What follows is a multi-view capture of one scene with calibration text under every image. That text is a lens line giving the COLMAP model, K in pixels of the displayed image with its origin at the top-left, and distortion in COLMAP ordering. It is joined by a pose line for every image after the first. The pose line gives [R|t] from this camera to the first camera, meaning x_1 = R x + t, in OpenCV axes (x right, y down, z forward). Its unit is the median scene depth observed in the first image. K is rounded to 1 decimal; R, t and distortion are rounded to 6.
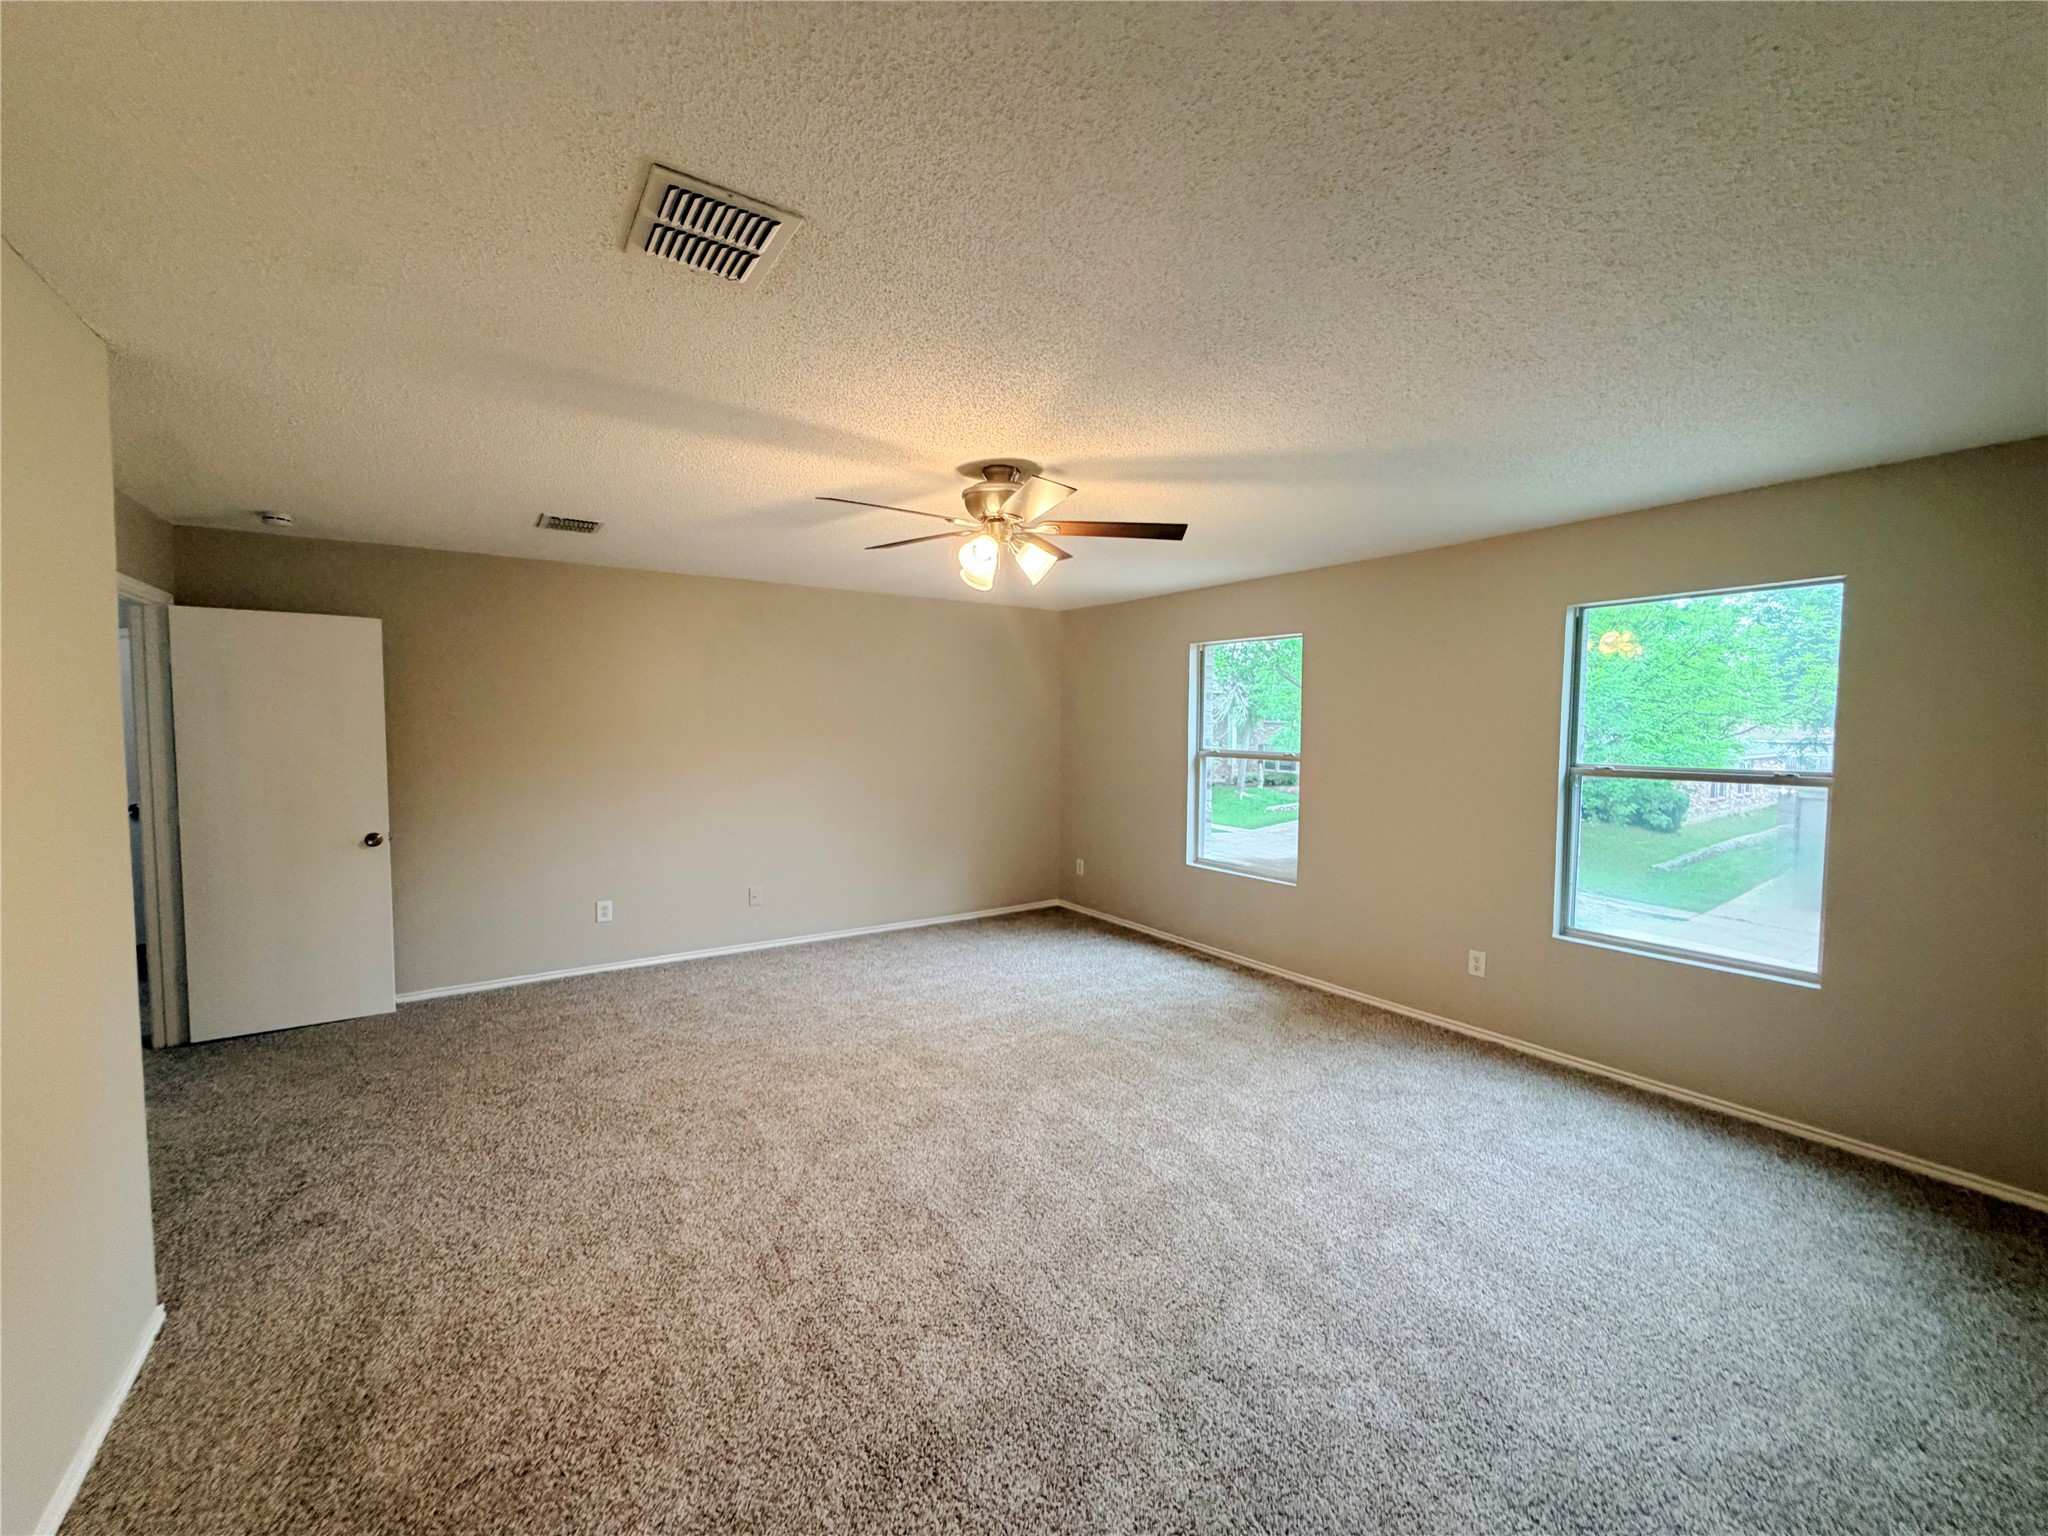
lens RADIAL K [[821.6, 0, 1019.8], [0, 821.6, 760.7], [0, 0, 1]] dist [-0.000171, -0.007452]
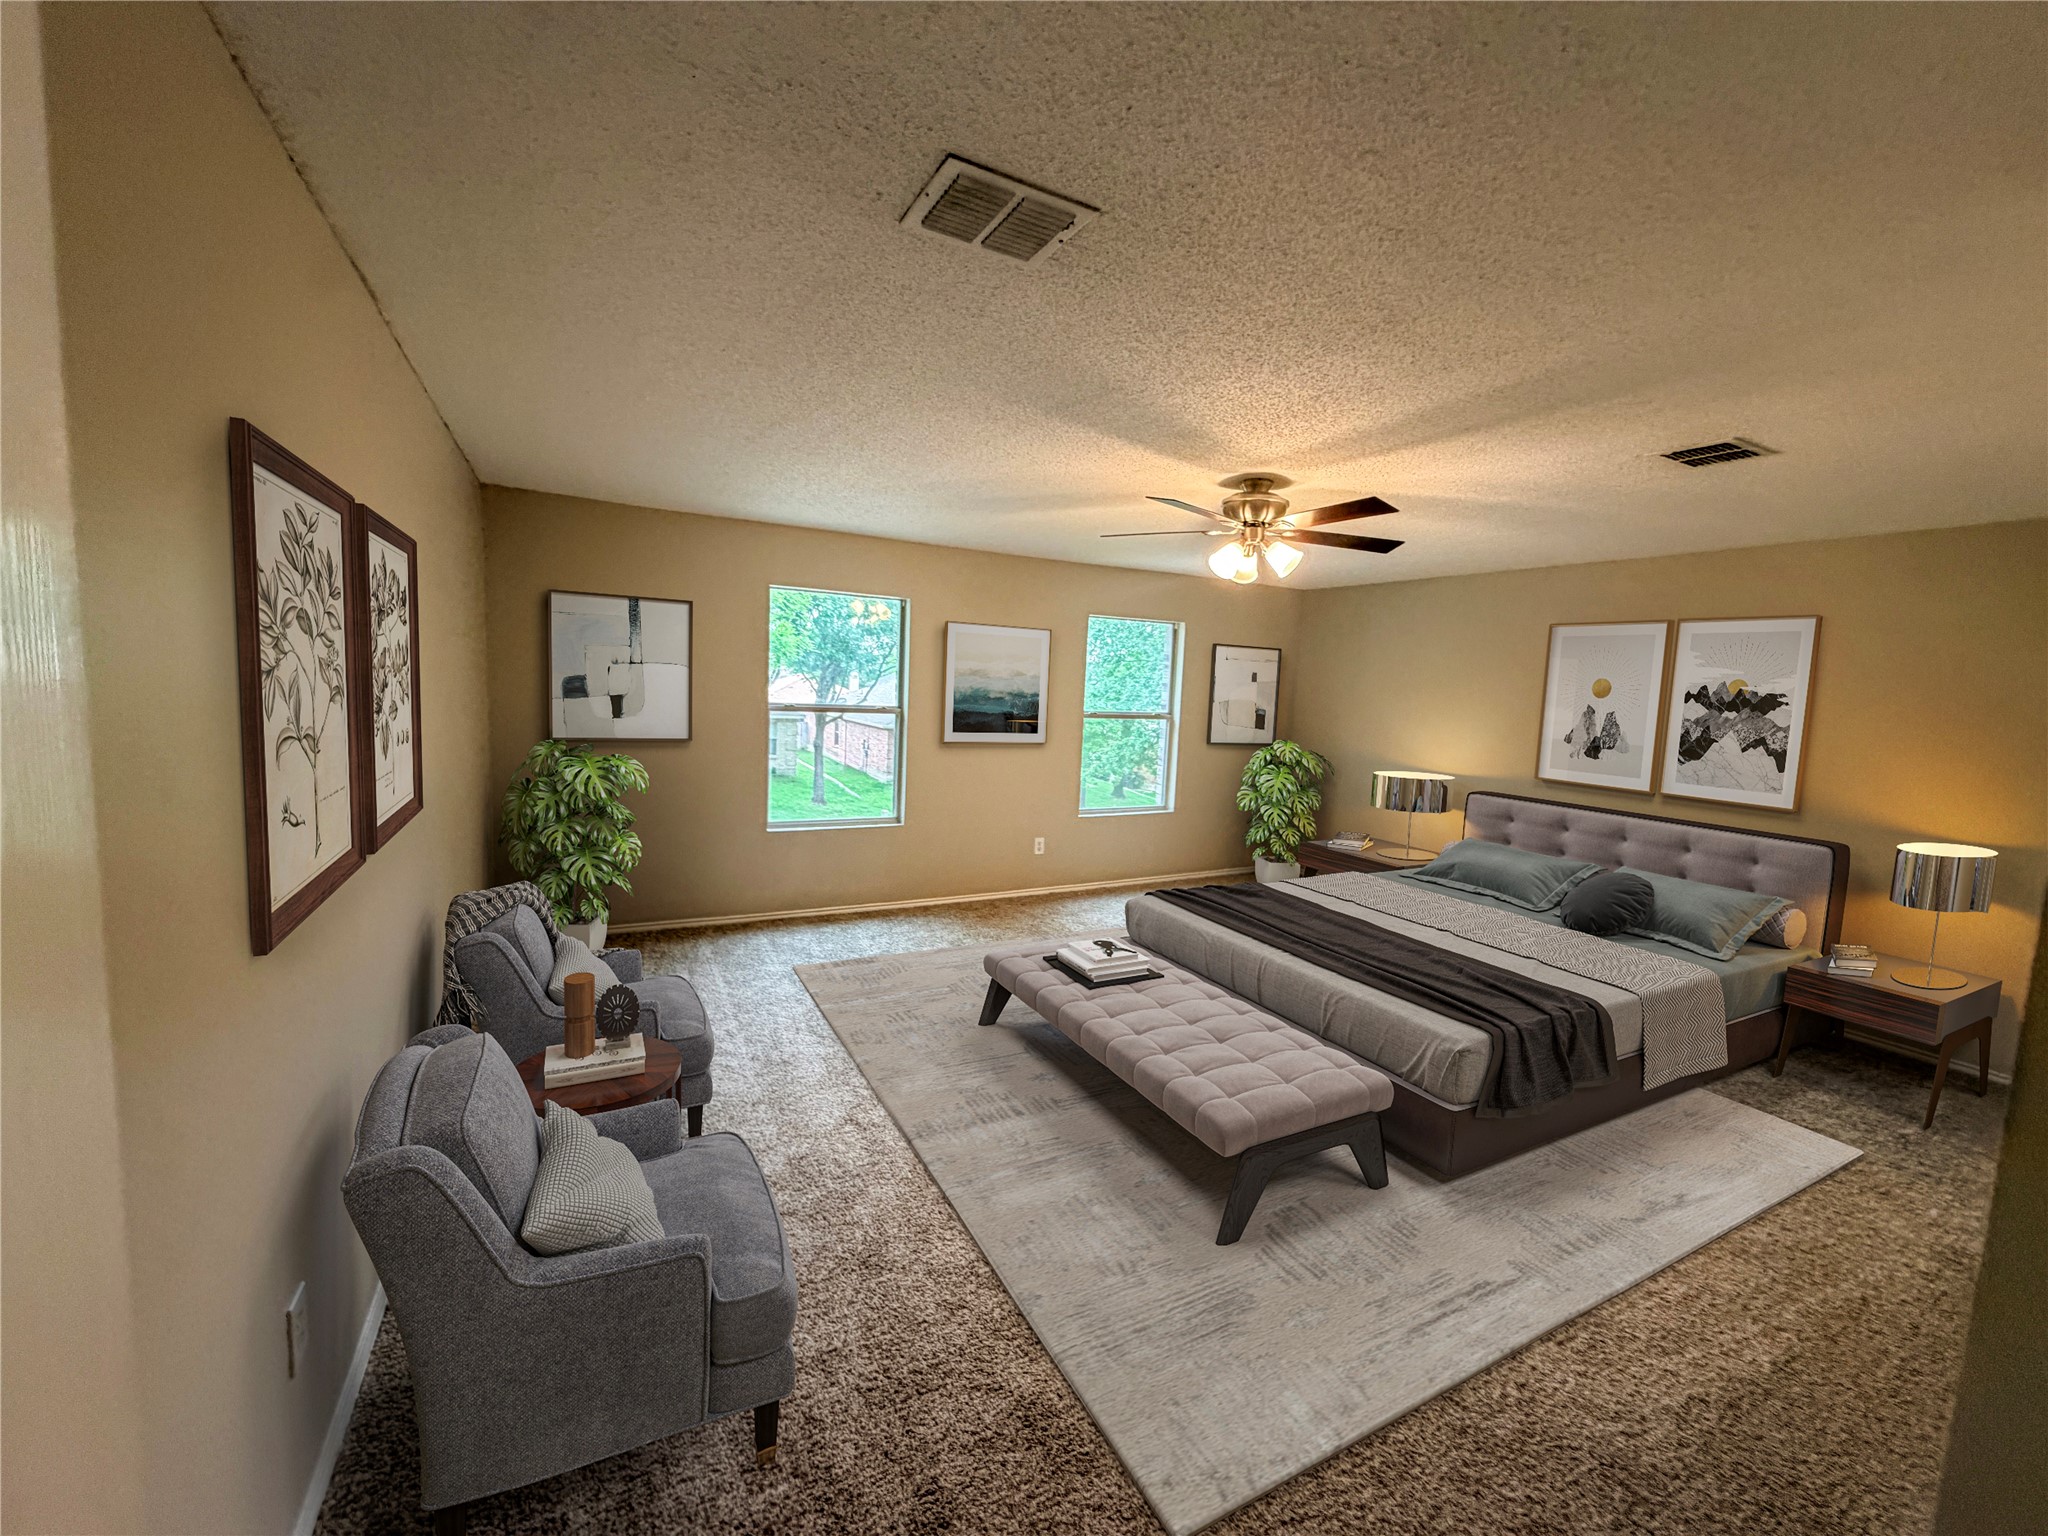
lens RADIAL K [[821.6, 0, 1019.8], [0, 821.6, 760.7], [0, 0, 1]] dist [-0.000171, -0.007452]
pose [[0.115071, -0.103770, 0.987922, -0.935581], [-0.000464, 0.994523, 0.104517, -0.065001], [-0.993357, -0.012485, 0.114393, 0.904481]]
